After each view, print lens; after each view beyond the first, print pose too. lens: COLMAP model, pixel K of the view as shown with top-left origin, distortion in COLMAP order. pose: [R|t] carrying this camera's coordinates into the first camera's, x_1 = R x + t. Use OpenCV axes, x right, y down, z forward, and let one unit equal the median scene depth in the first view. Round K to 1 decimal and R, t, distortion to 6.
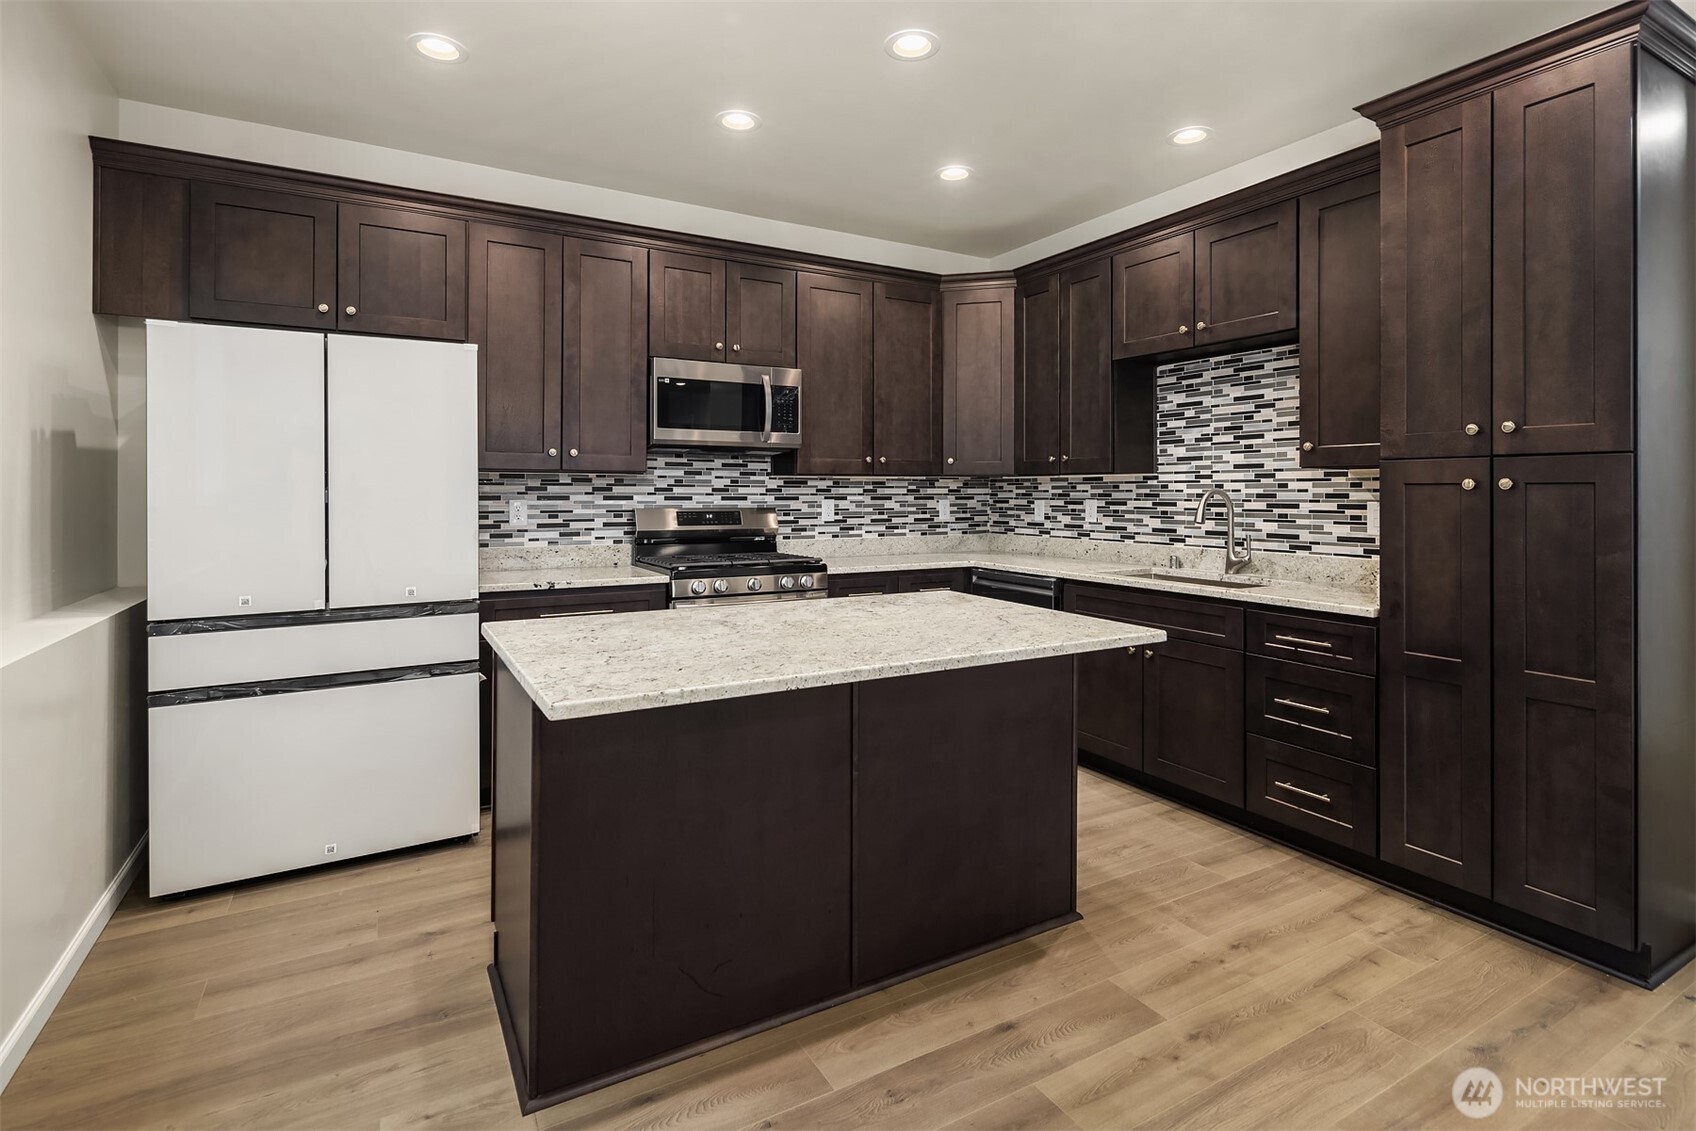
lens RADIAL K [[827.1, 0, 853.3], [0, 827.1, 486.7], [0, 0, 1]] dist [0.004919, -0.004284]
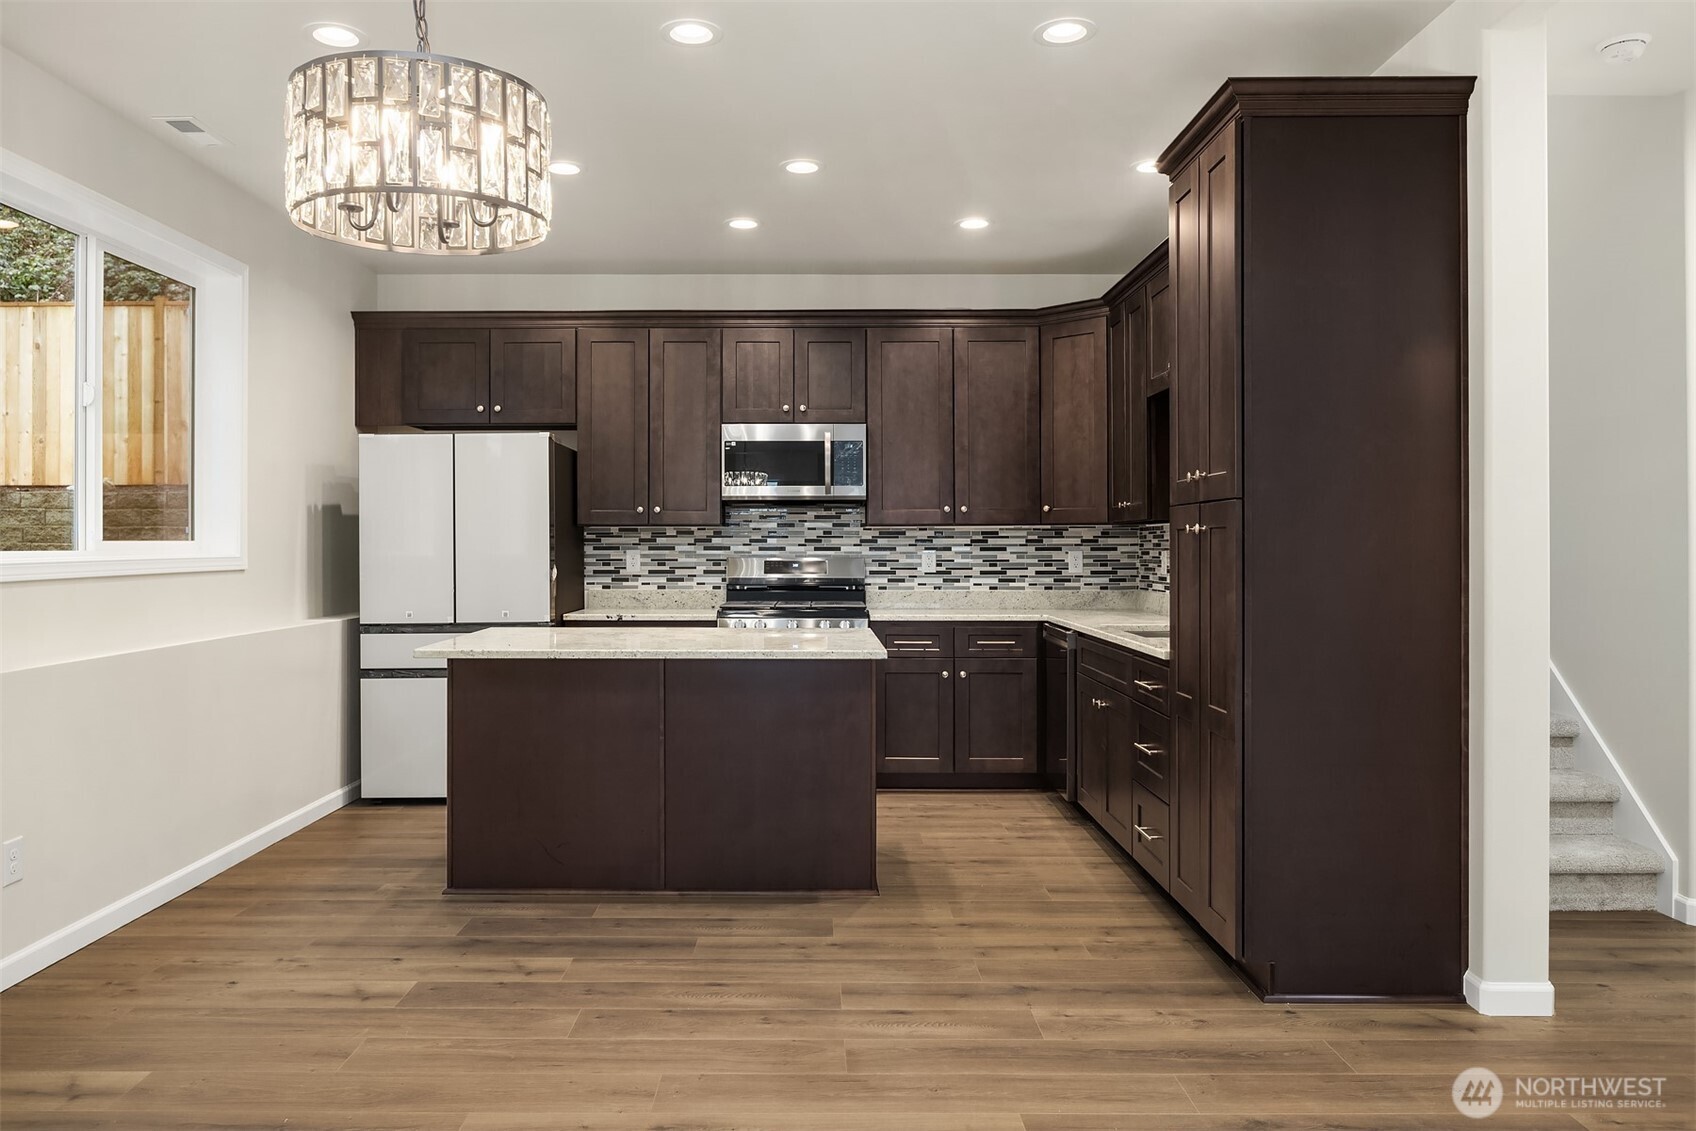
lens RADIAL K [[1179.2, 0, 806.4], [0, 1179.2, 539.7], [0, 0, 1]] dist [-0.016451, 0.012904]
pose [[0.860388, -0.006366, -0.509601, 0.641839], [0.005755, 0.999980, -0.002776, 0.007061], [0.509608, -0.000544, 0.860407, -0.314294]]
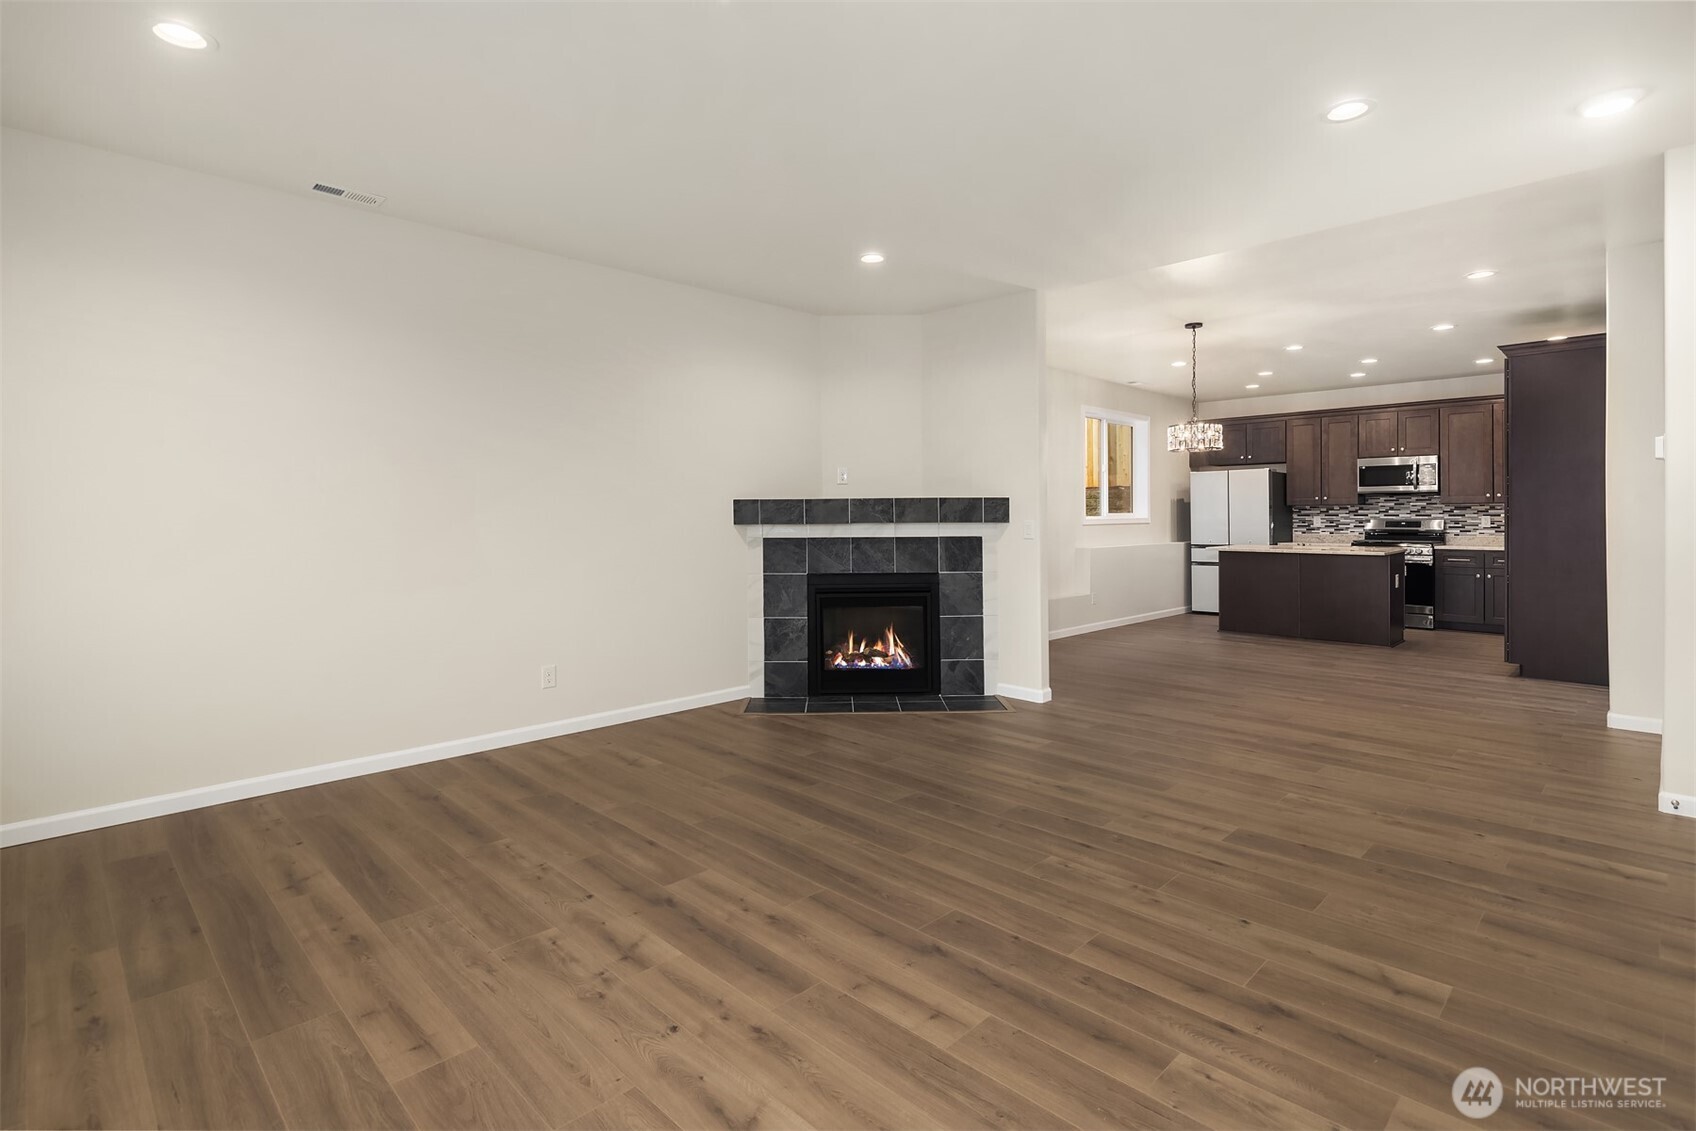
lens RADIAL K [[827.1, 0, 825.6], [0, 827.1, 508.8], [0, 0, 1]] dist [0.004919, -0.004284]
pose [[0.242142, -0.012338, -0.970162, 1.697755], [0.007965, 0.999911, -0.010728, 0.008352], [0.970208, -0.005129, 0.242218, -1.107295]]
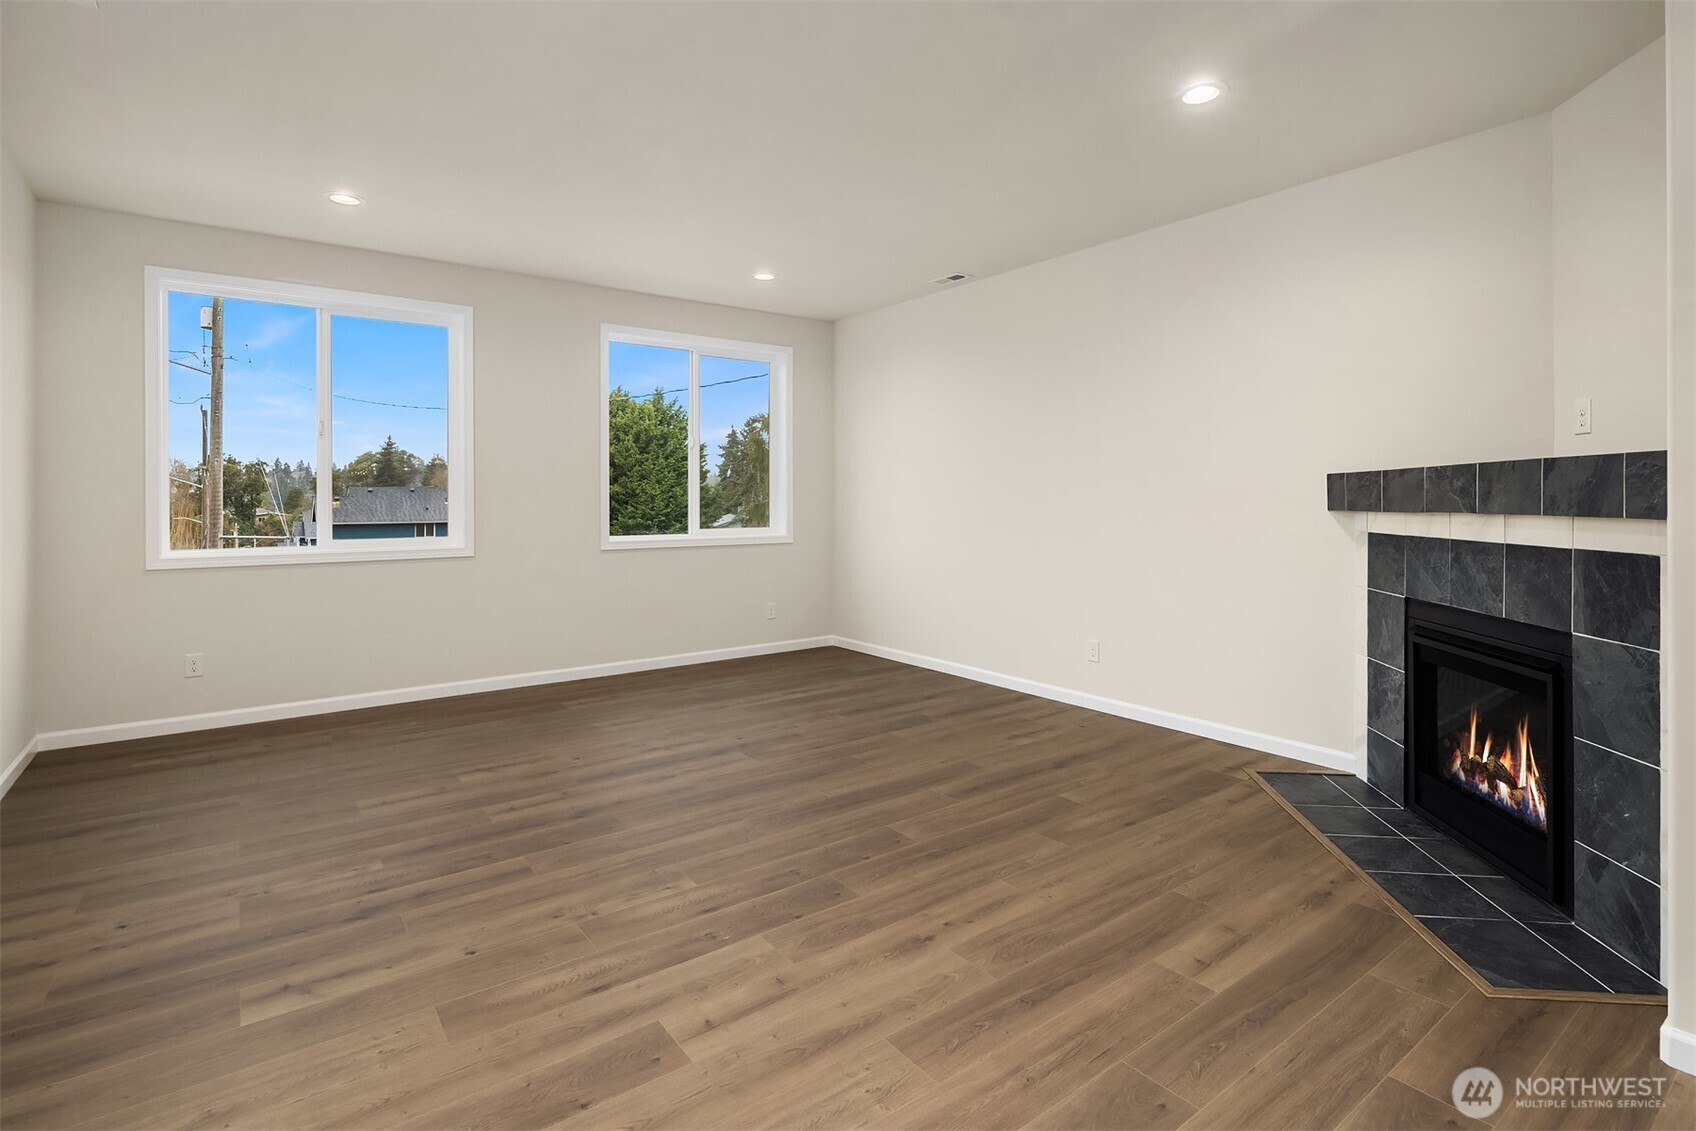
lens RADIAL K [[827.1, 0, 858.3], [0, 827.1, 504.4], [0, 0, 1]] dist [0.004919, -0.004284]
pose [[-0.992970, -0.000633, -0.118362, 0.938843], [-0.001359, 0.999981, 0.006050, 0.007077], [0.118355, 0.006168, -0.992952, -0.017471]]
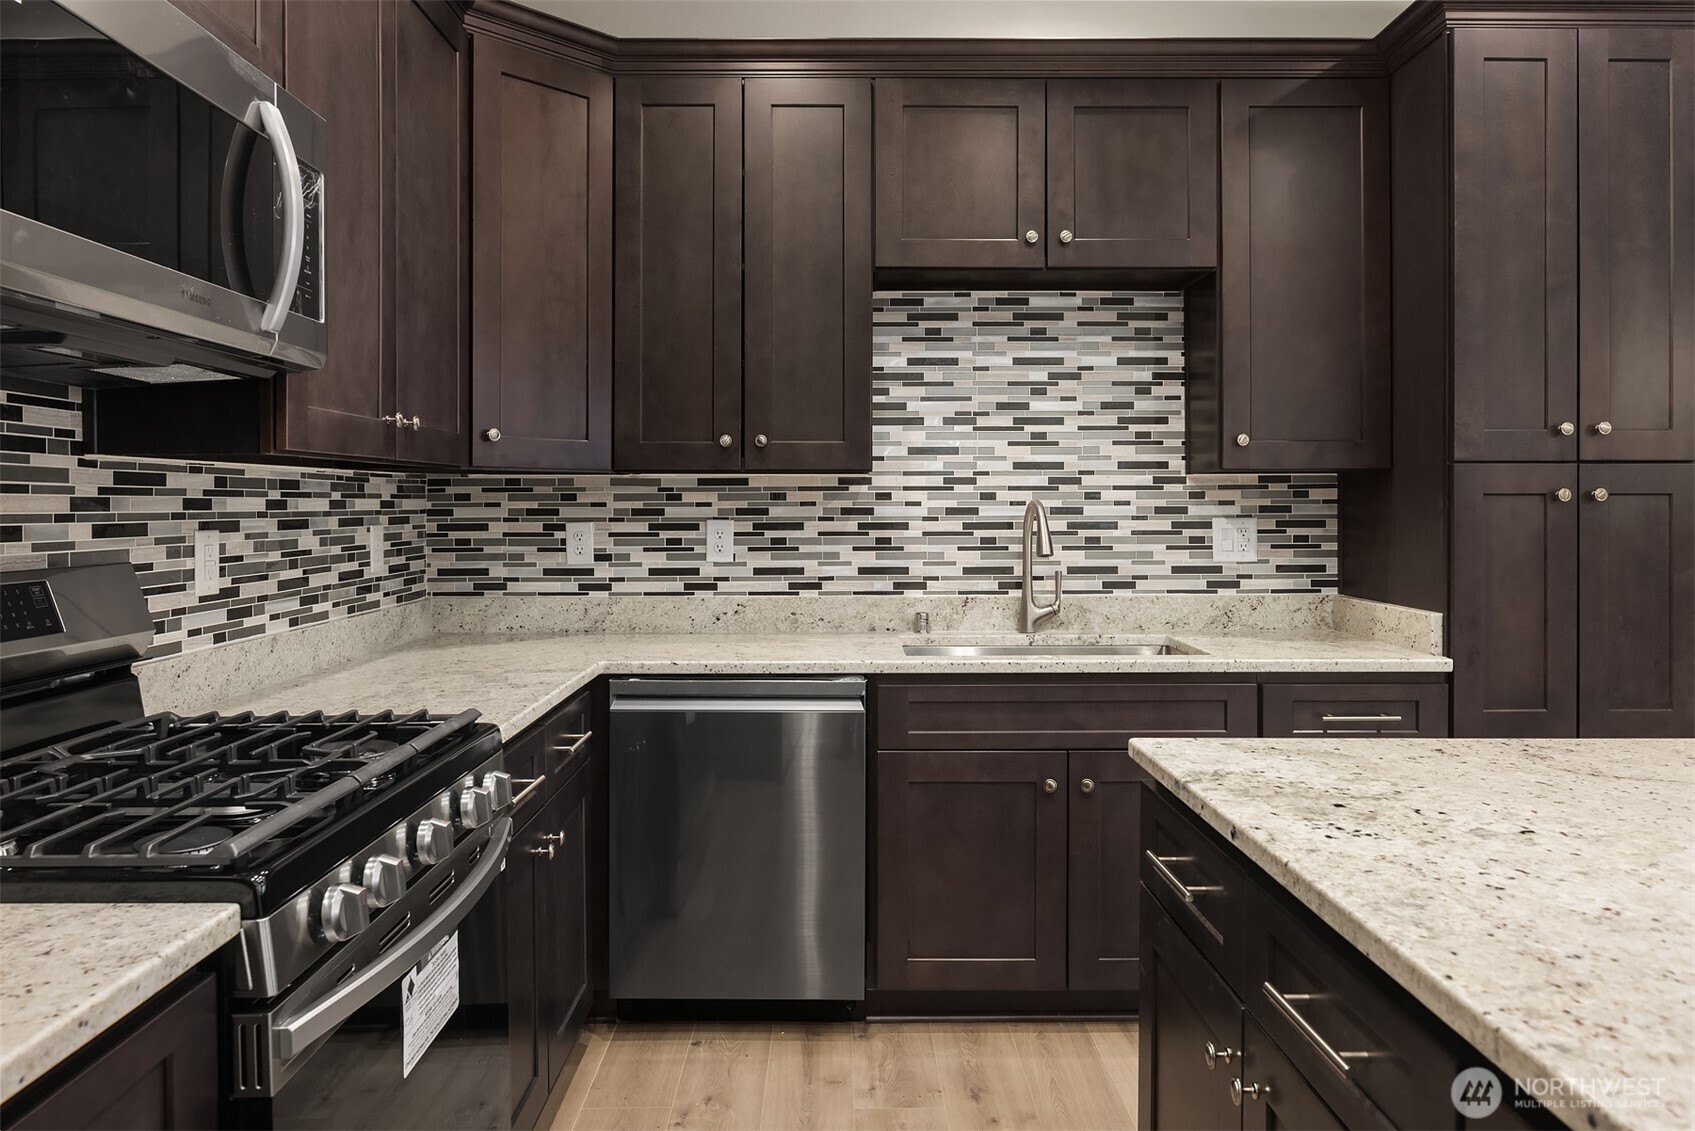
lens RADIAL K [[1178.5, 0, 863.2], [0, 1178.5, 495.0], [0, 0, 1]] dist [-0.016451, 0.012904]
pose [[0.488107, 0.005140, 0.872768, -0.369146], [-0.002979, 0.999987, -0.004224, 0.002485], [-0.872779, -0.000539, 0.488116, 0.613188]]
